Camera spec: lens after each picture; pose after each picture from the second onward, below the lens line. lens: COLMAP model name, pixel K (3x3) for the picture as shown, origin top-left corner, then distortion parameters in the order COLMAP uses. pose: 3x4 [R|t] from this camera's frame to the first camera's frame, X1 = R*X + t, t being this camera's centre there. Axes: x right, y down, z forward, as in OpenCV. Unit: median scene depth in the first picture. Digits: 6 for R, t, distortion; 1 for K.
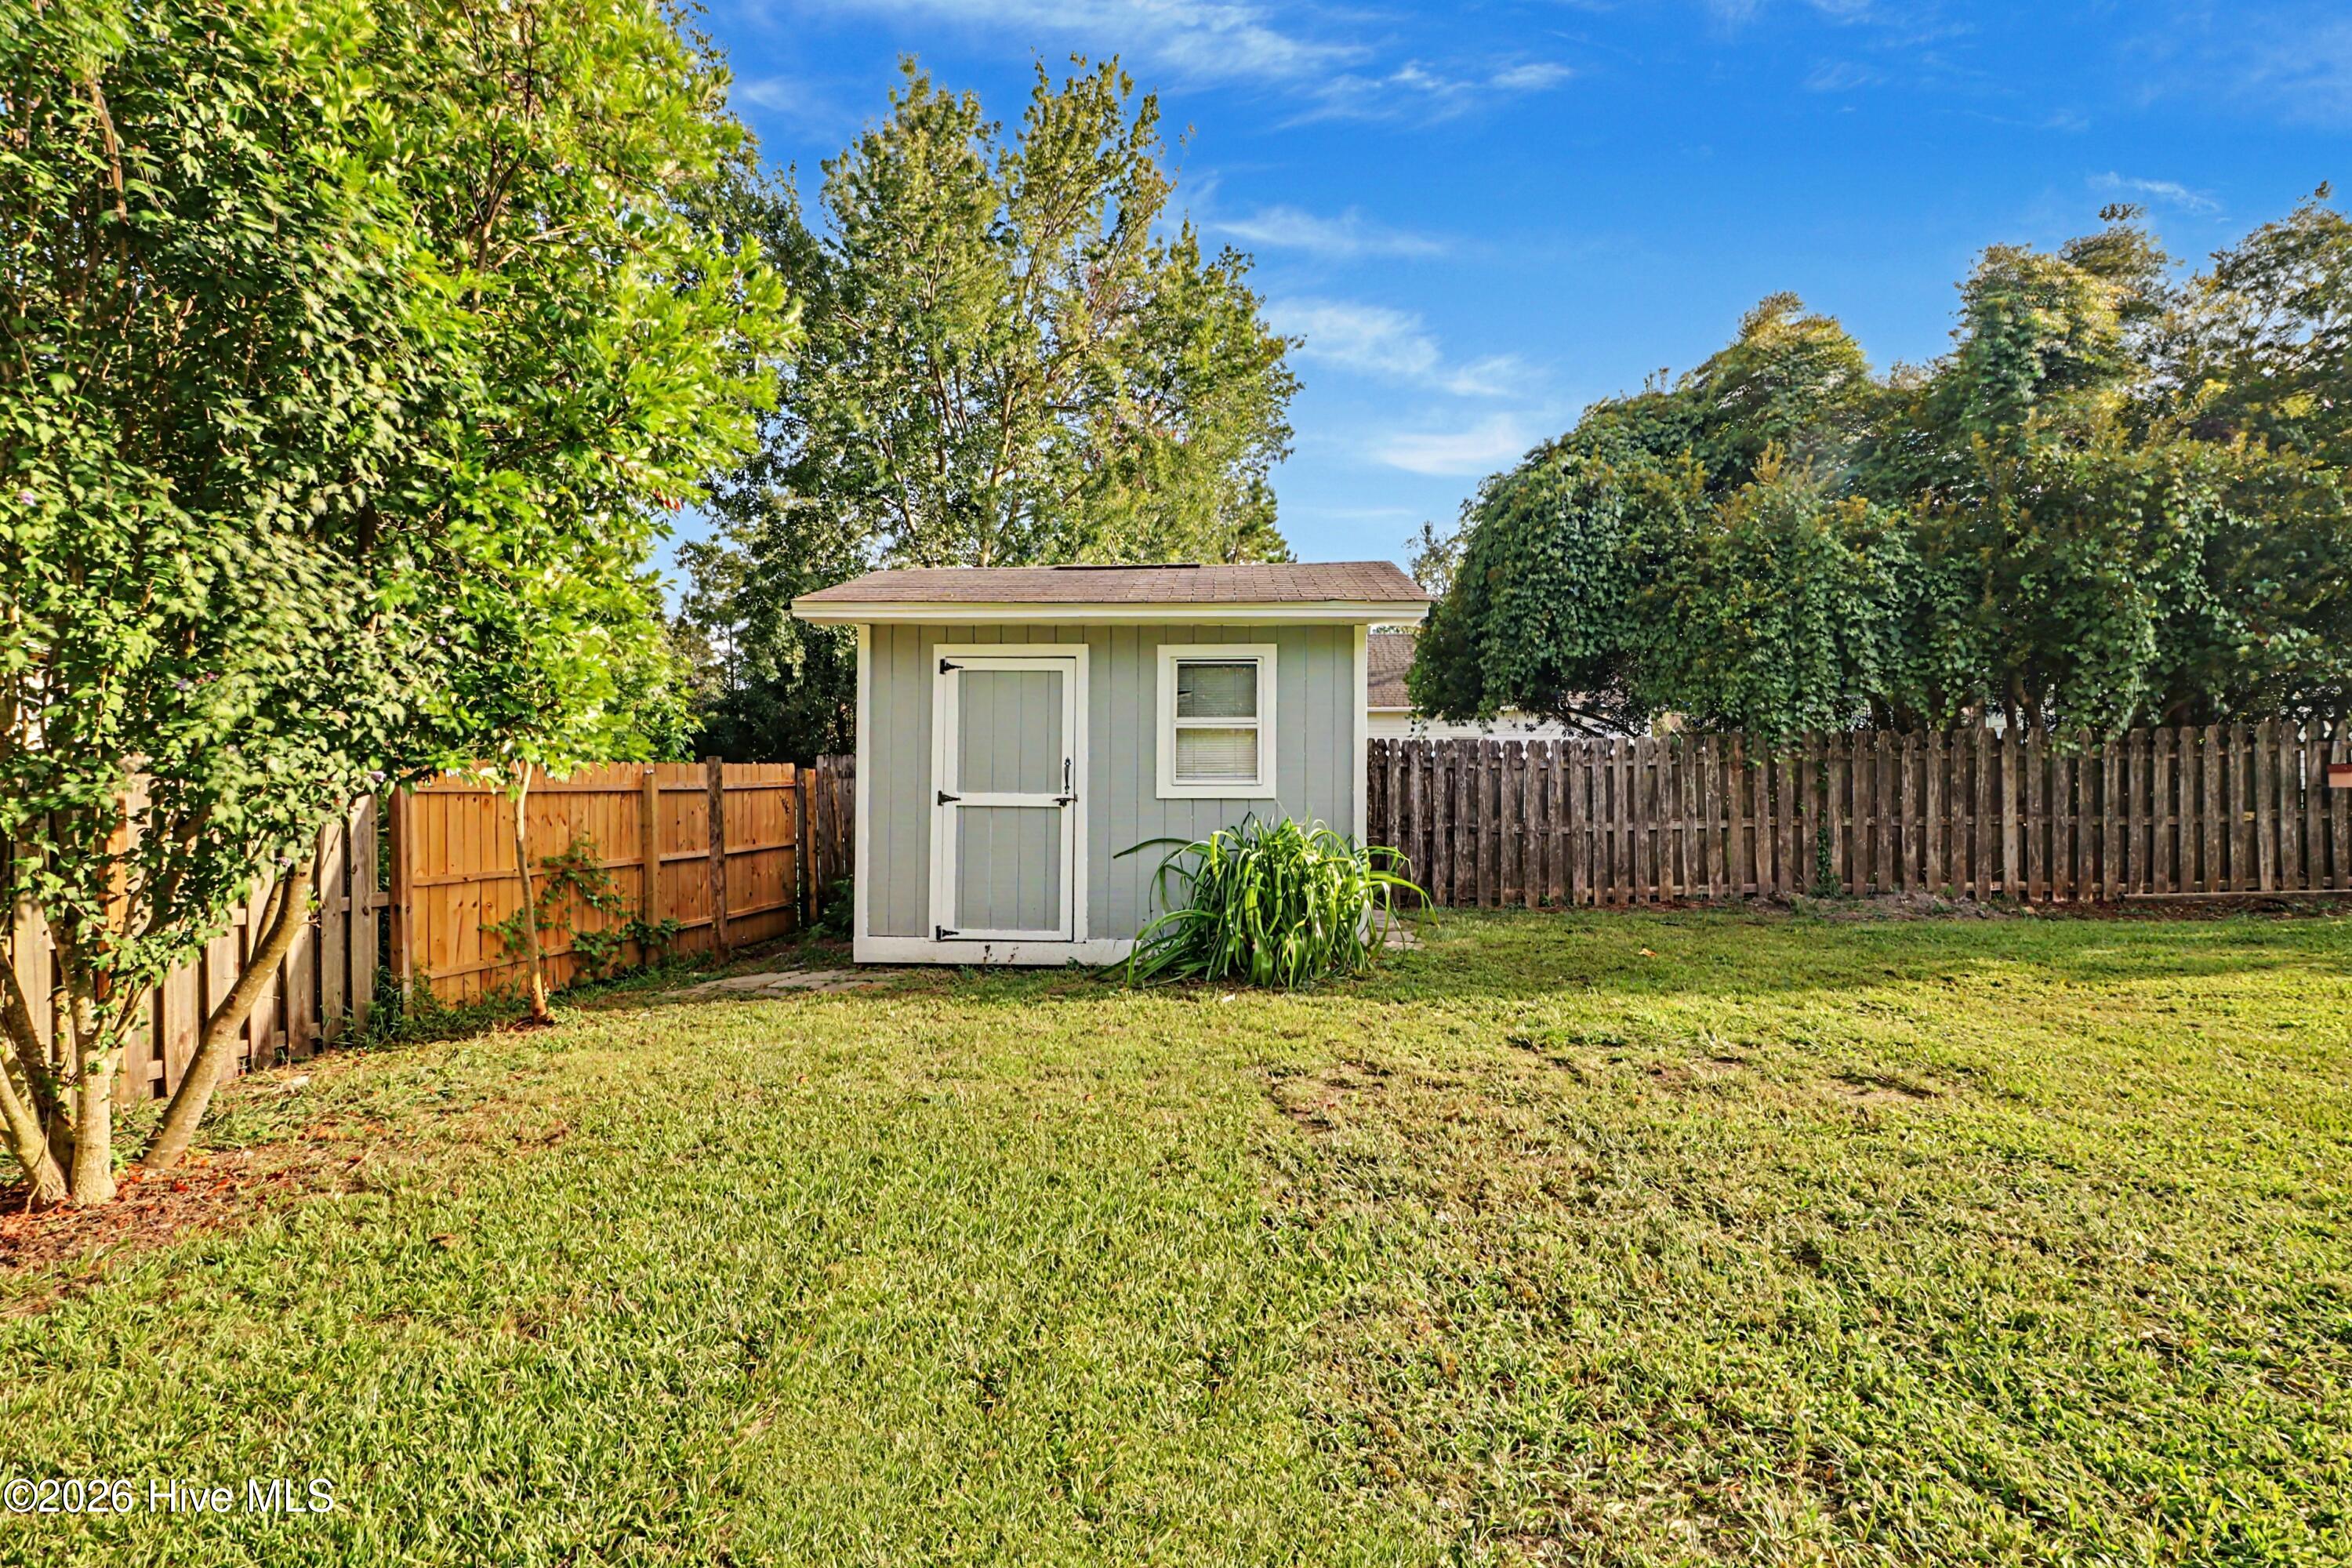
lens RADIAL K [[1131.5, 0, 1179.9], [0, 1131.5, 773.5], [0, 0, 1]] dist [0.000730, 0.000684]
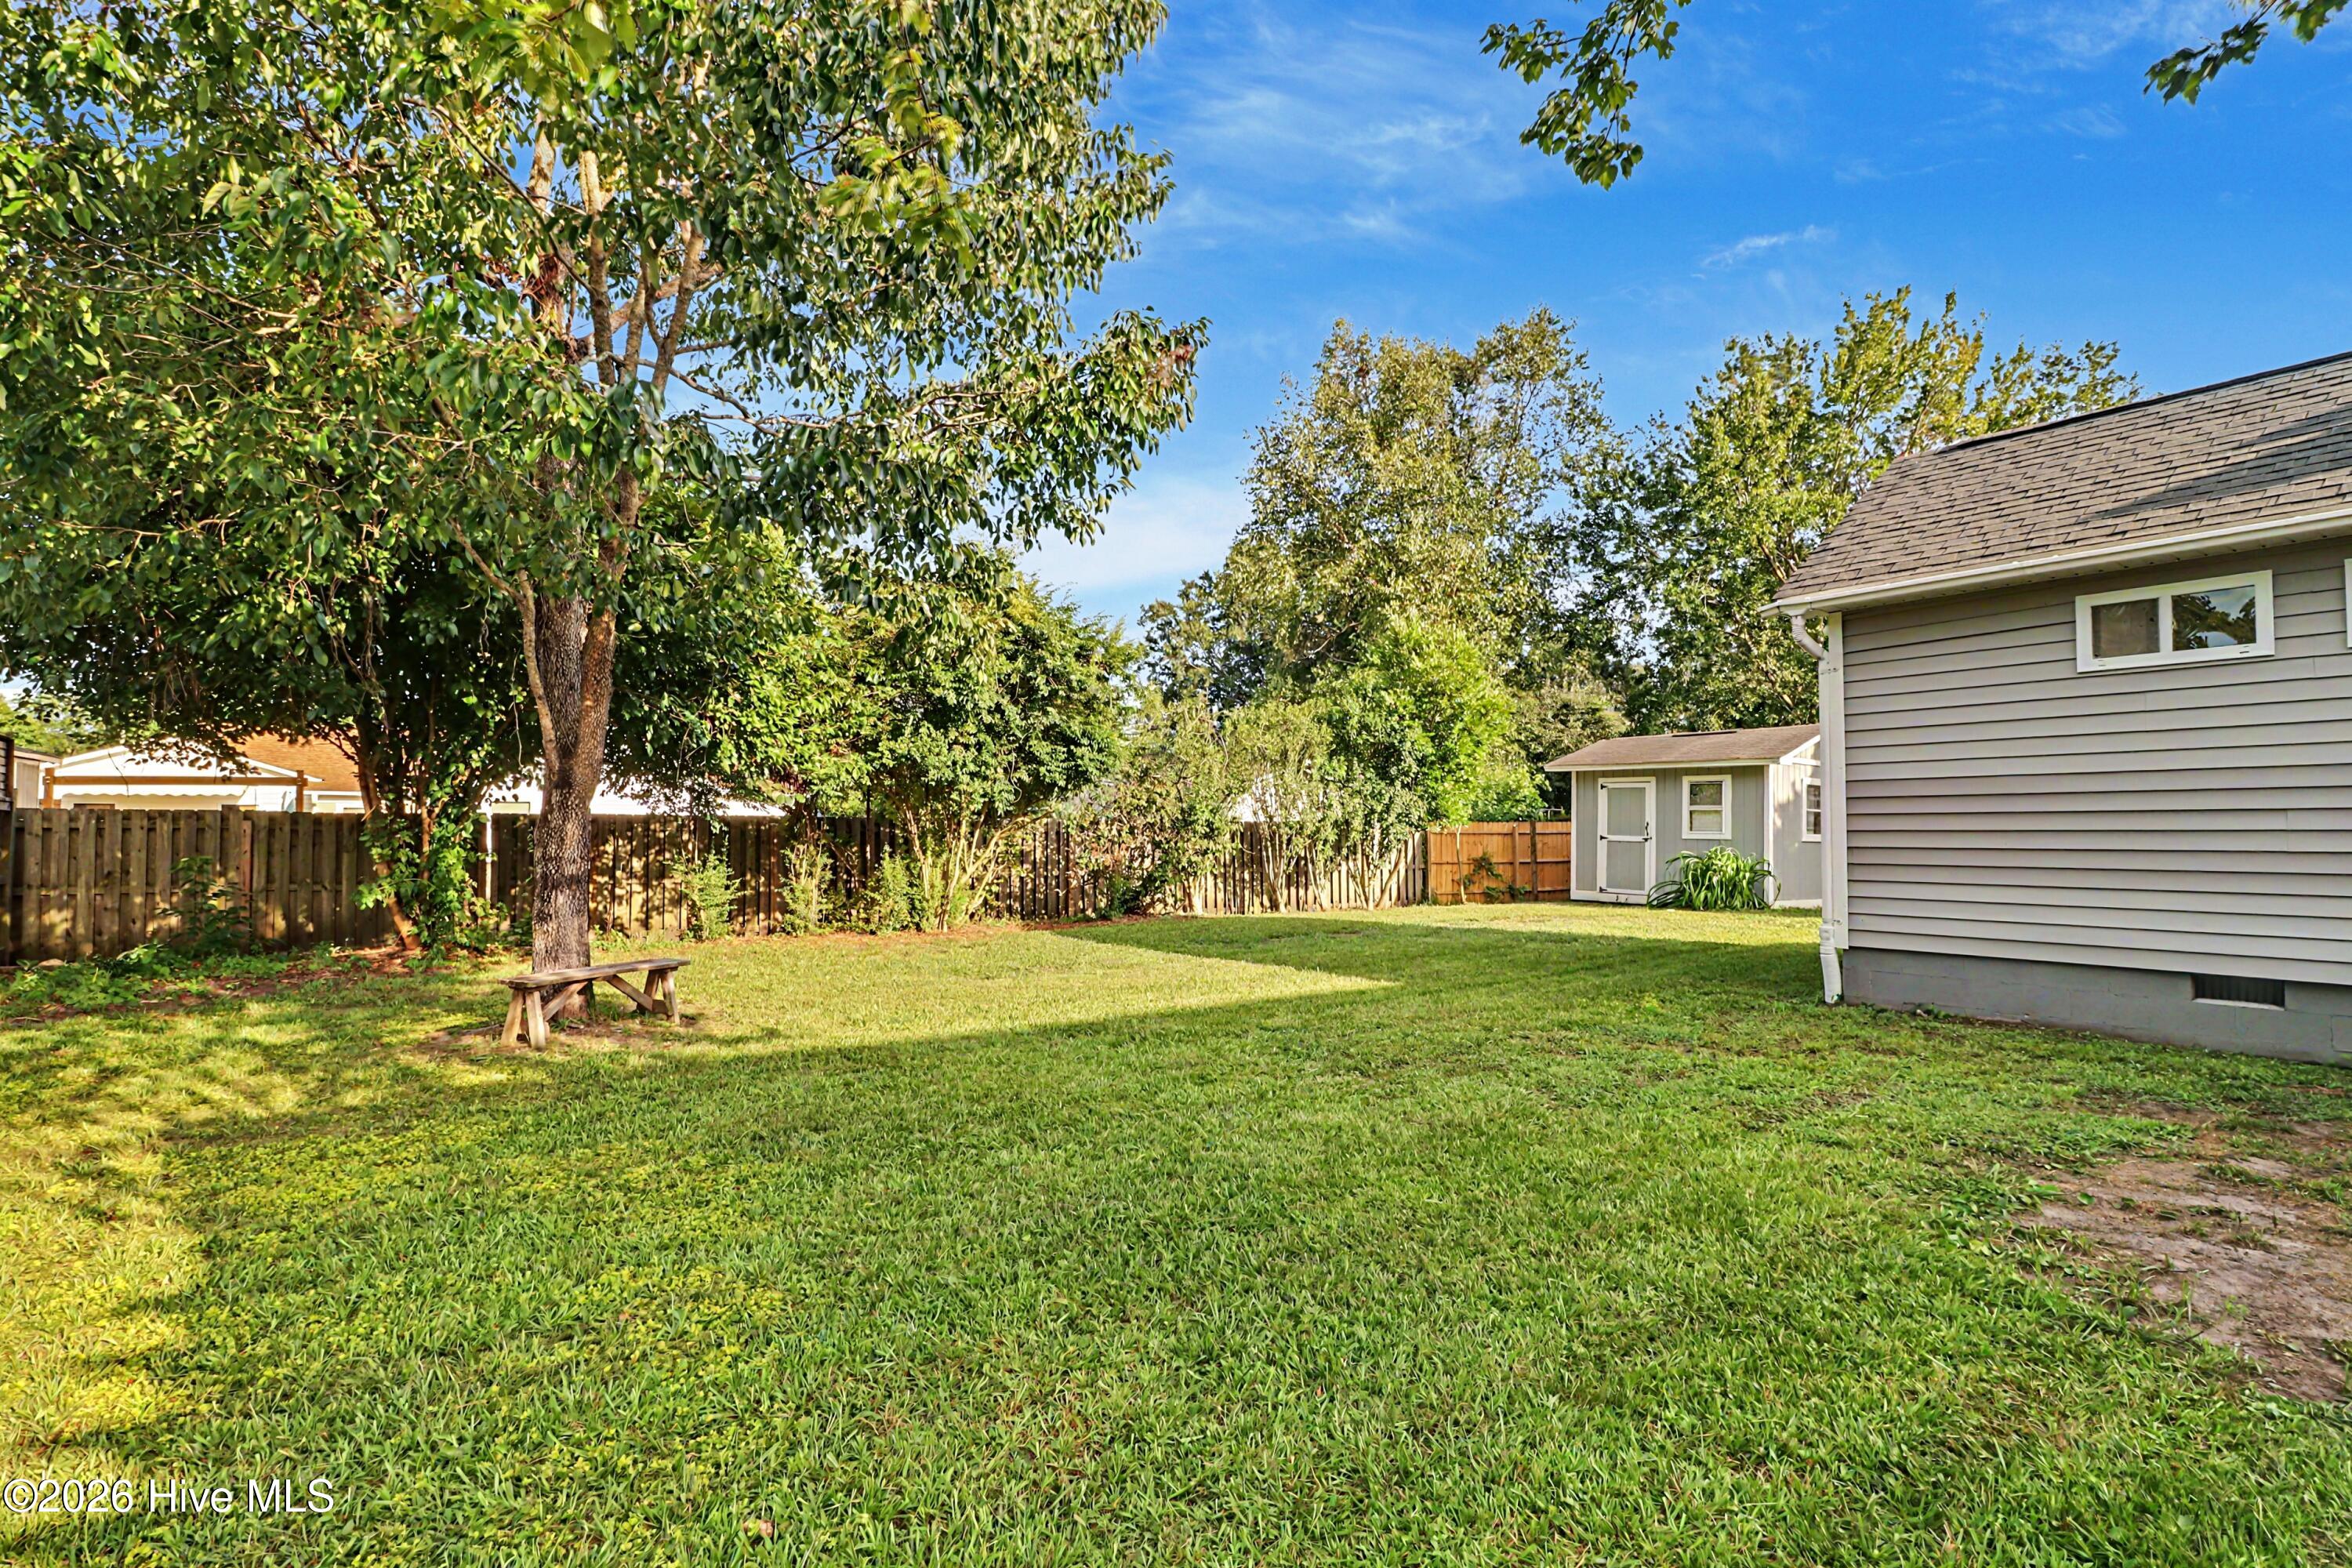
lens RADIAL K [[1131.5, 0, 1177.3], [0, 1131.5, 787.0], [0, 0, 1]] dist [0.000730, 0.000684]
pose [[0.652085, -0.016941, -0.757956, 1.136648], [-0.001705, 0.999715, -0.023811, -0.031357], [0.758144, 0.016819, 0.651871, -1.447157]]
